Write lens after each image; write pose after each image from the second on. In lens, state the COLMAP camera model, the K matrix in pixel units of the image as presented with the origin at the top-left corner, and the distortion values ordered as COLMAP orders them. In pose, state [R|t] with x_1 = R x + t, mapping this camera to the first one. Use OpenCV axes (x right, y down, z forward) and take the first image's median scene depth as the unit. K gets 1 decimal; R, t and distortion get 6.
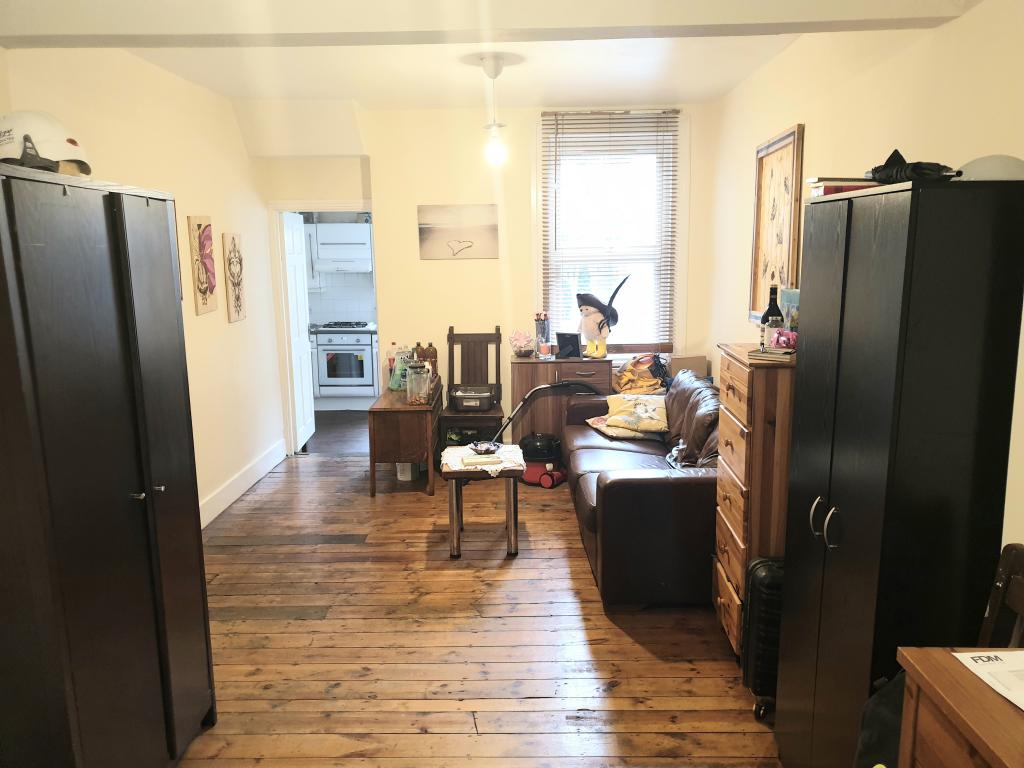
lens RADIAL K [[789.1, 0, 516.4], [0, 789.1, 382.6], [0, 0, 1]] dist [0.006551, 0.001592]
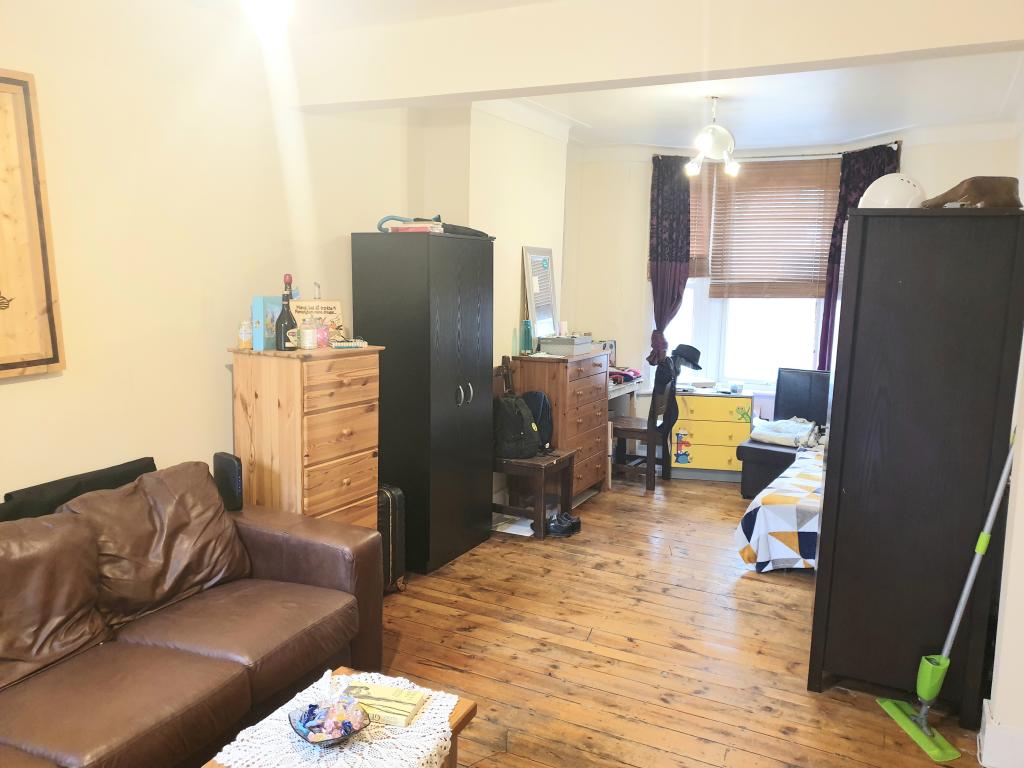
lens RADIAL K [[789.1, 0, 515.8], [0, 789.1, 386.5], [0, 0, 1]] dist [0.006551, 0.001592]
pose [[-0.895450, -0.069331, 0.439730, -0.419891], [0.075520, 0.949820, 0.303543, -0.295451], [-0.438709, 0.305016, -0.845281, 1.763882]]
